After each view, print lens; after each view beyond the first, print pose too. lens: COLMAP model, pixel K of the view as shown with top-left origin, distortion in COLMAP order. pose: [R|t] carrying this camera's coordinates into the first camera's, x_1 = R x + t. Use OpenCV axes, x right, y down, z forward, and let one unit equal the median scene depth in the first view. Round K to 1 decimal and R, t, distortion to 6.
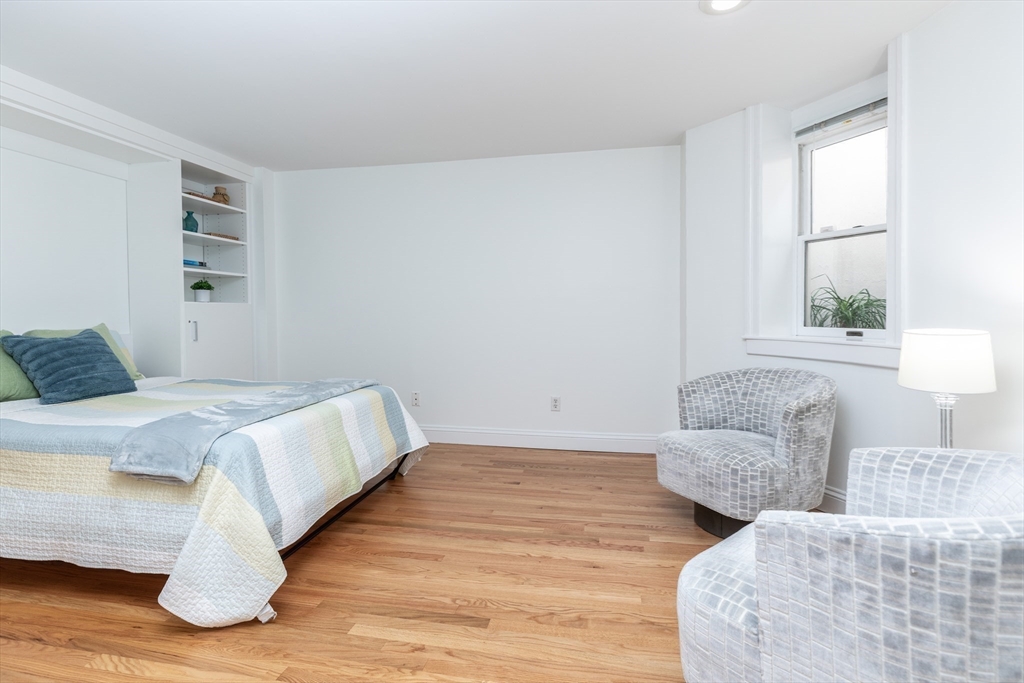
lens RADIAL K [[507.5, 0, 512.5], [0, 507.5, 321.7], [0, 0, 1]] dist [0.001825, 0.001066]
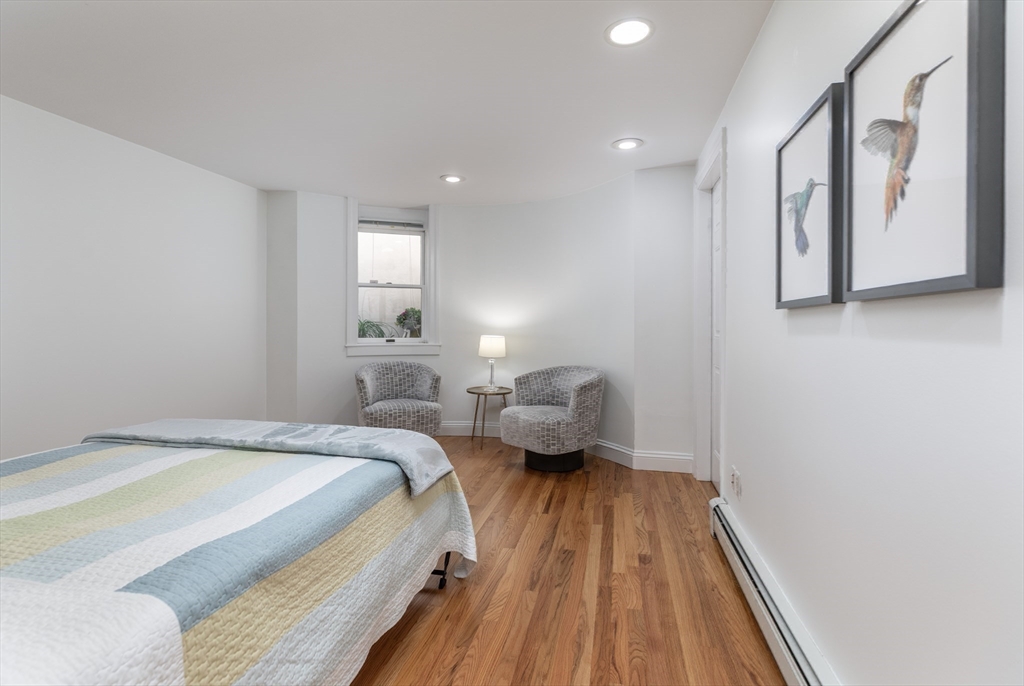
lens RADIAL K [[507.5, 0, 512.5], [0, 507.5, 323.2], [0, 0, 1]] dist [0.001825, 0.001066]
pose [[0.011981, 0.007596, 0.999899, -1.082002], [0.022057, 0.999726, -0.007859, -0.015361], [-0.999685, 0.022149, 0.011811, 0.487979]]
